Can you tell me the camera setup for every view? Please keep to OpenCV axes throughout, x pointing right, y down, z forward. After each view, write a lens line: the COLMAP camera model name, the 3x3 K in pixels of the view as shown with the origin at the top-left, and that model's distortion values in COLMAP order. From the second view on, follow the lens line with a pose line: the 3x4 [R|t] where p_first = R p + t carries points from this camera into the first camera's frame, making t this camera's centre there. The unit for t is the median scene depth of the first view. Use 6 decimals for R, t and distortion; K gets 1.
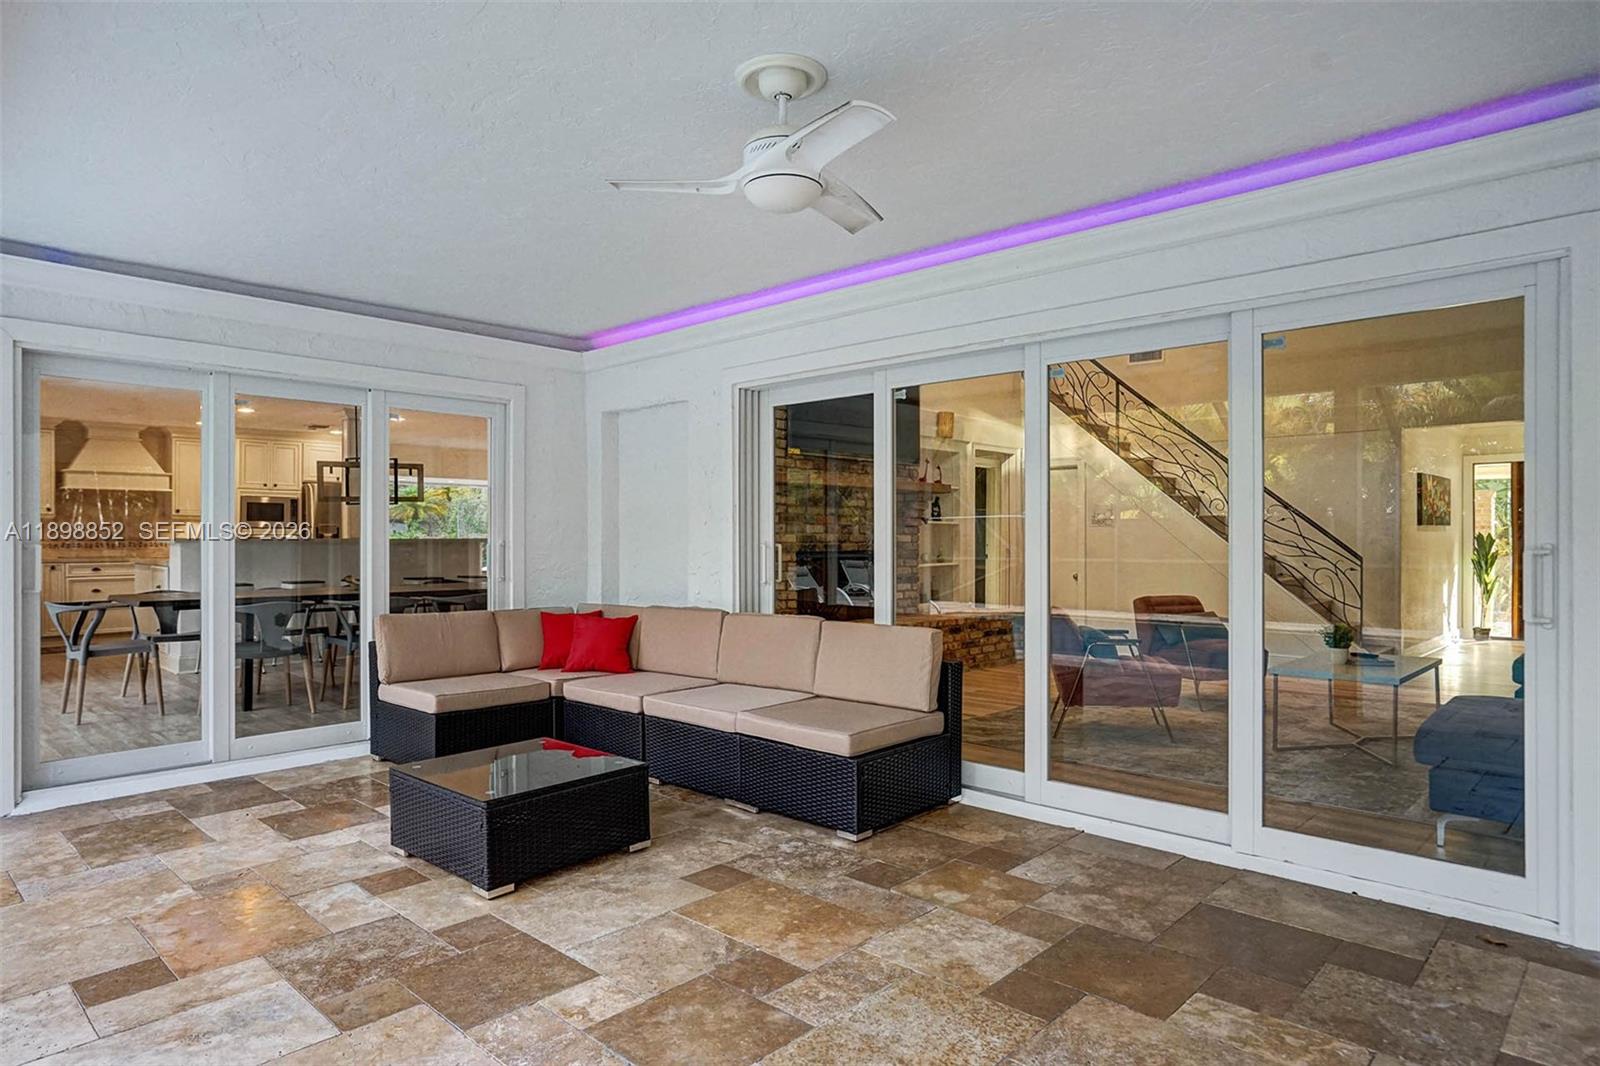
lens RADIAL K [[940.9, 0, 800.0], [0, 940.9, 533.0], [0, 0, 1]] dist [-0.002347, 0.000372]
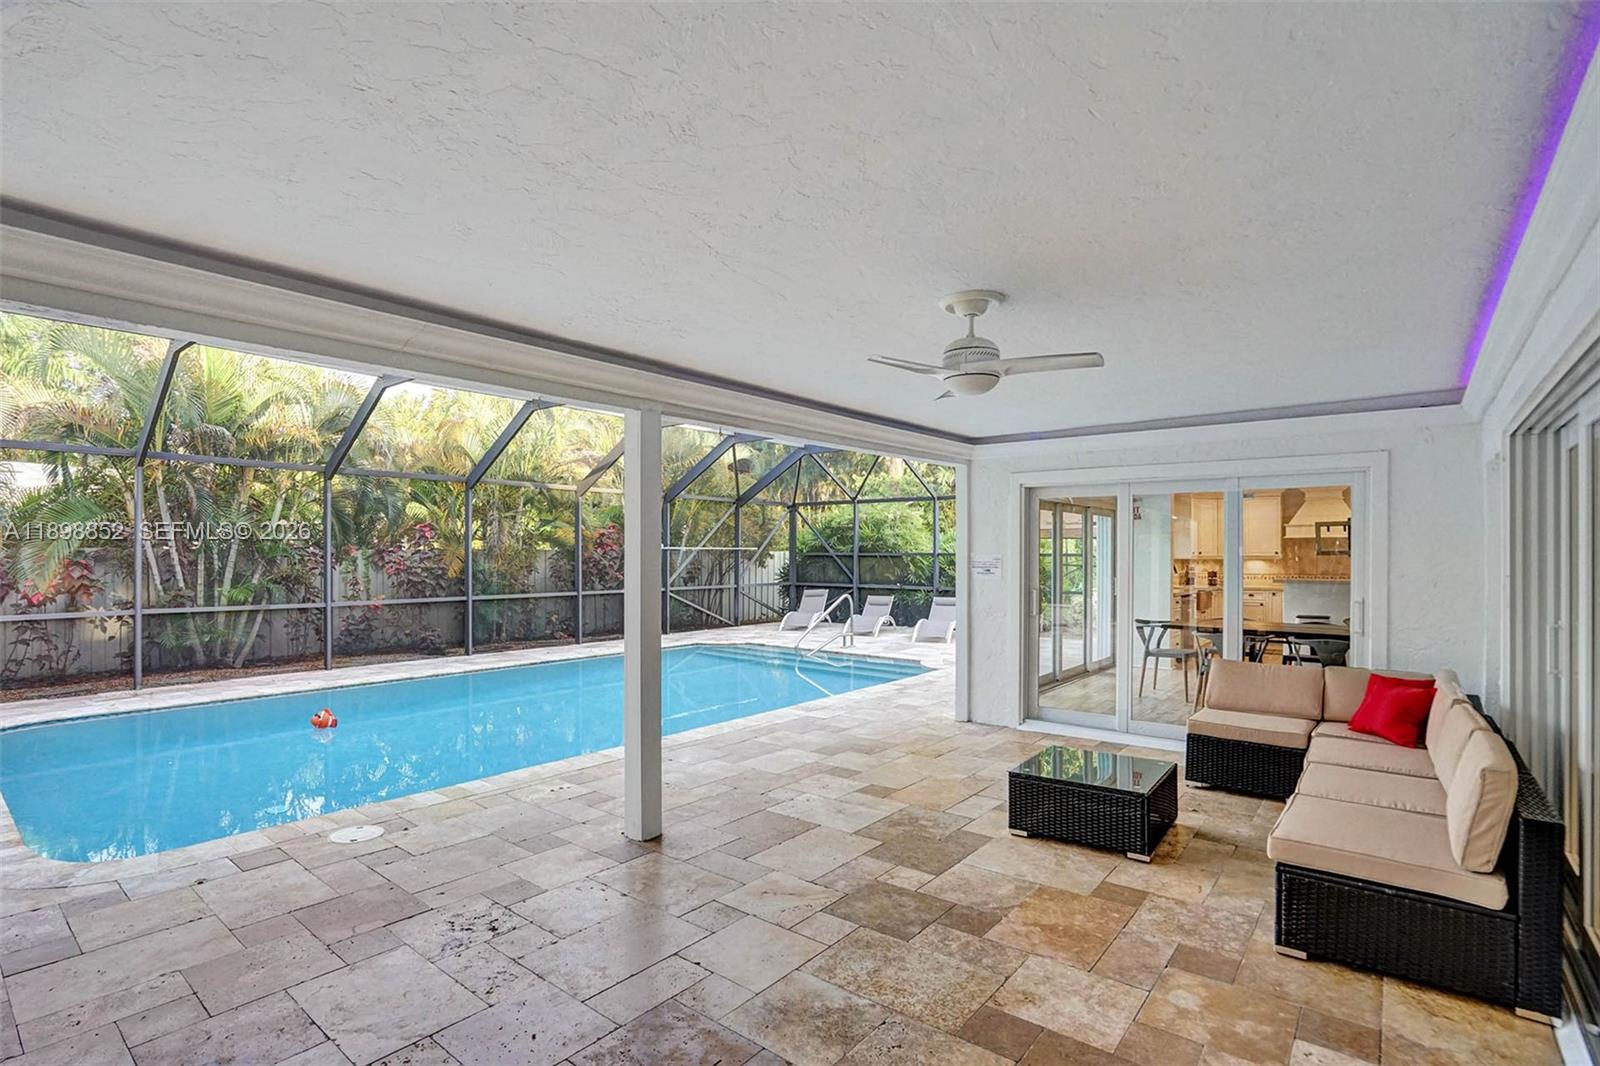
lens RADIAL K [[777.3, 0, 780.7], [0, 777.3, 545.1], [0, 0, 1]] dist [-0.056377, 0.028526]
pose [[0.062276, -0.011668, -0.997991, 1.030657], [0.001599, 0.999932, -0.011590, -0.088273], [0.998058, -0.000874, 0.062291, 0.587217]]
